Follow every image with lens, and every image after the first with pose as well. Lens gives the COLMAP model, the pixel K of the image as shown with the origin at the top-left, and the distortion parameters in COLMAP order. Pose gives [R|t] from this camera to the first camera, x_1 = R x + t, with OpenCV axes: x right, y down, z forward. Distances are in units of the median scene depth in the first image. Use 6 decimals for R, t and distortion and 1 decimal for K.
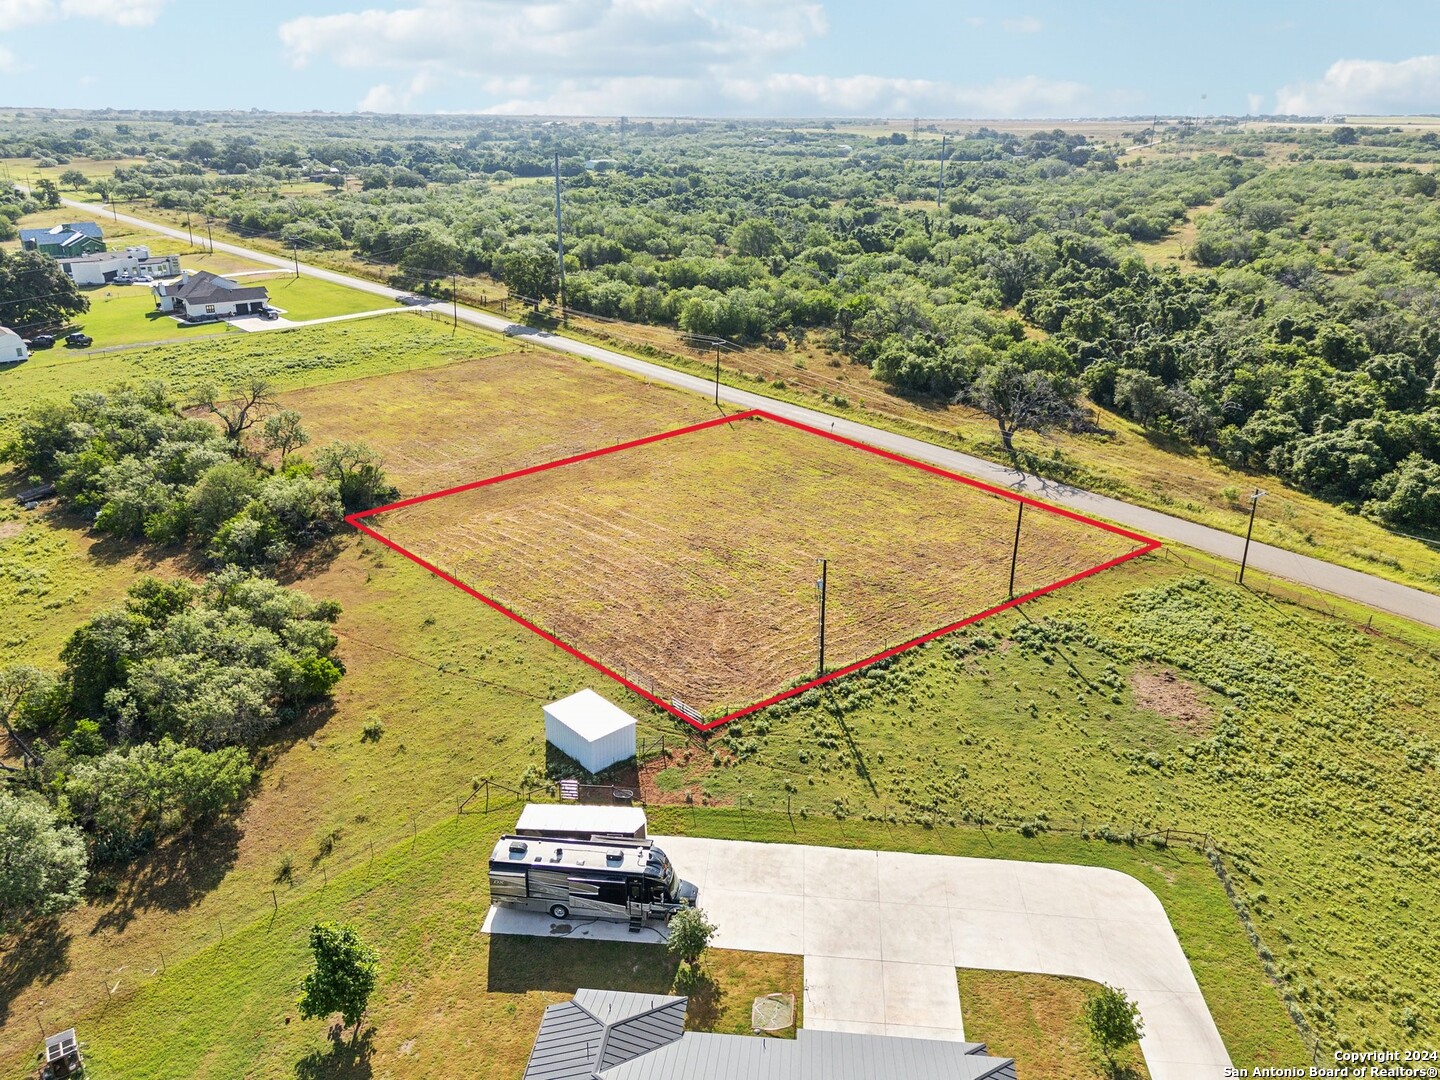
lens RADIAL K [[1134.0, 0, 715.2], [0, 1134.0, 540.2], [0, 0, 1]] dist [0.005062, -0.001856]
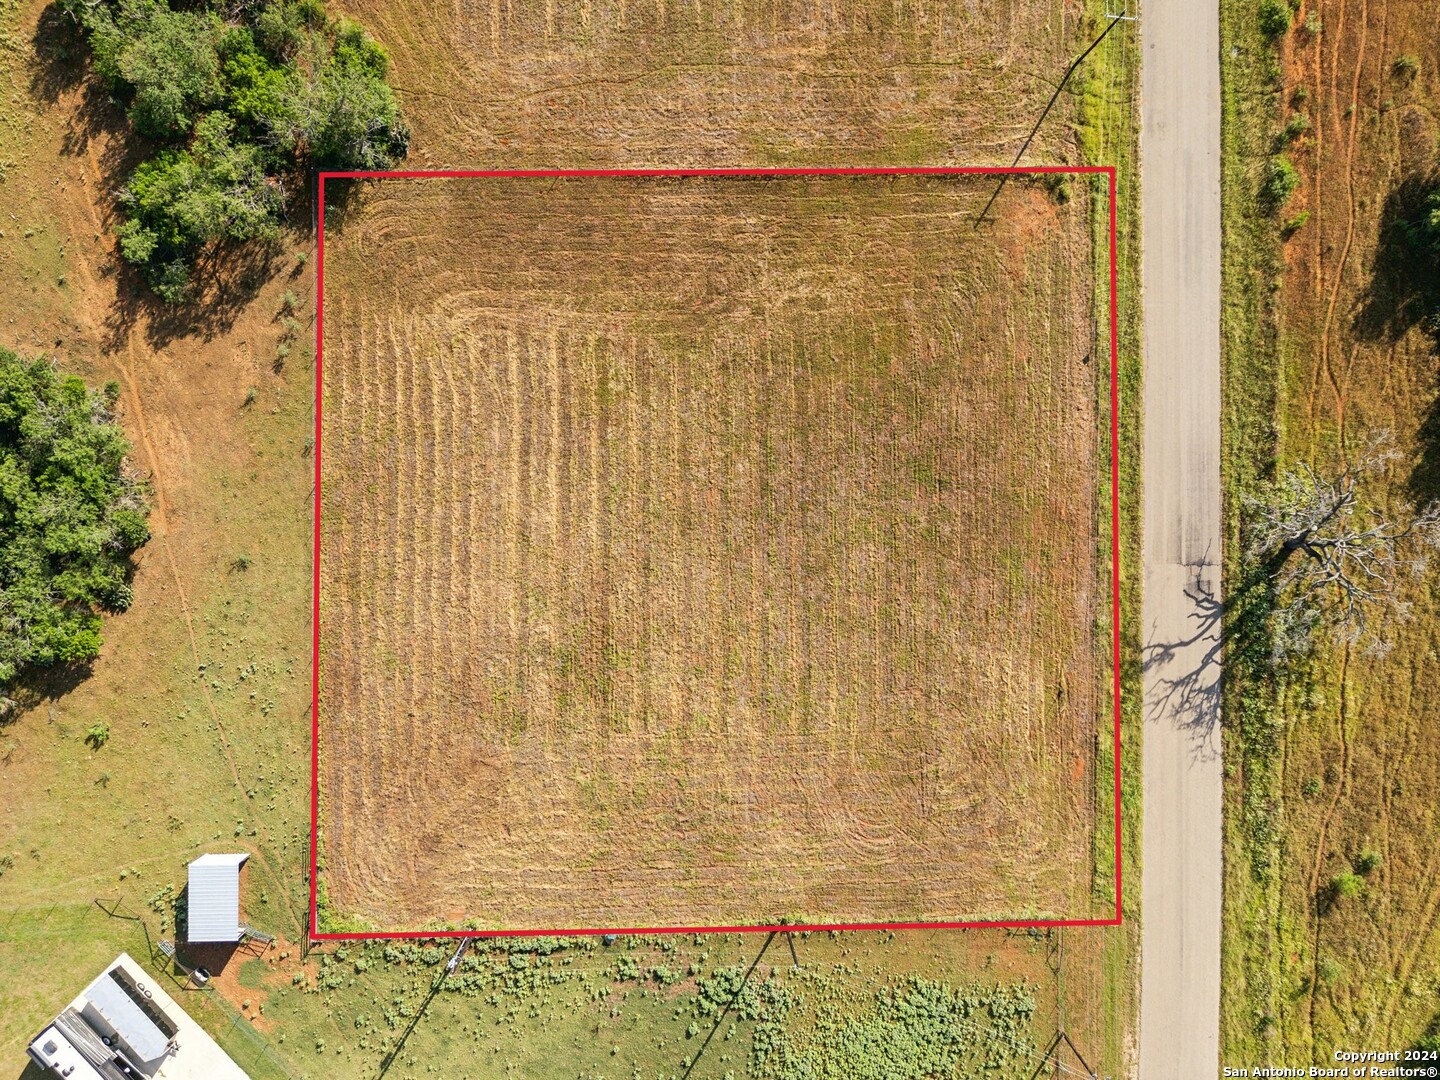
lens RADIAL K [[1134.0, 0, 715.2], [0, 1134.0, 540.2], [0, 0, 1]] dist [0.005062, -0.001856]
pose [[0.757284, 0.652684, 0.022898, 0.004391], [-0.271975, 0.283298, 0.919659, -0.648634], [0.593759, -0.702671, 0.392051, 0.649637]]
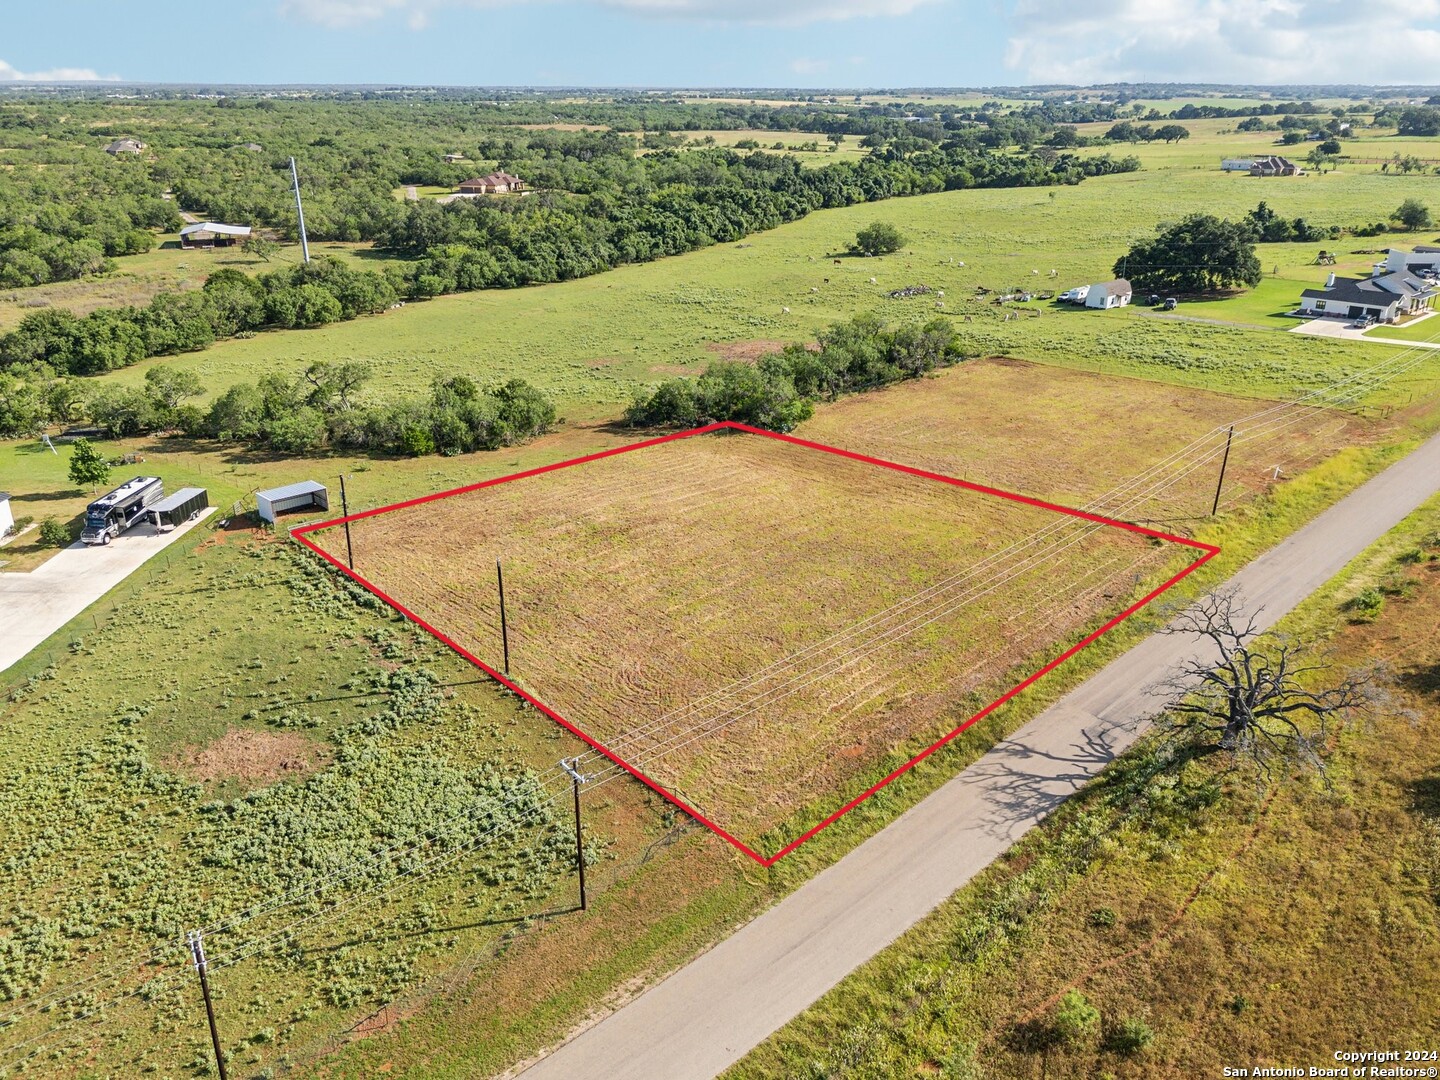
lens RADIAL K [[1134.0, 0, 715.2], [0, 1134.0, 540.2], [0, 0, 1]] dist [0.005062, -0.001856]
pose [[0.043097, 0.369918, -0.928064, 0.784070], [-0.354702, 0.874077, 0.331928, -0.286784], [0.933986, 0.314881, 0.168881, 0.761514]]
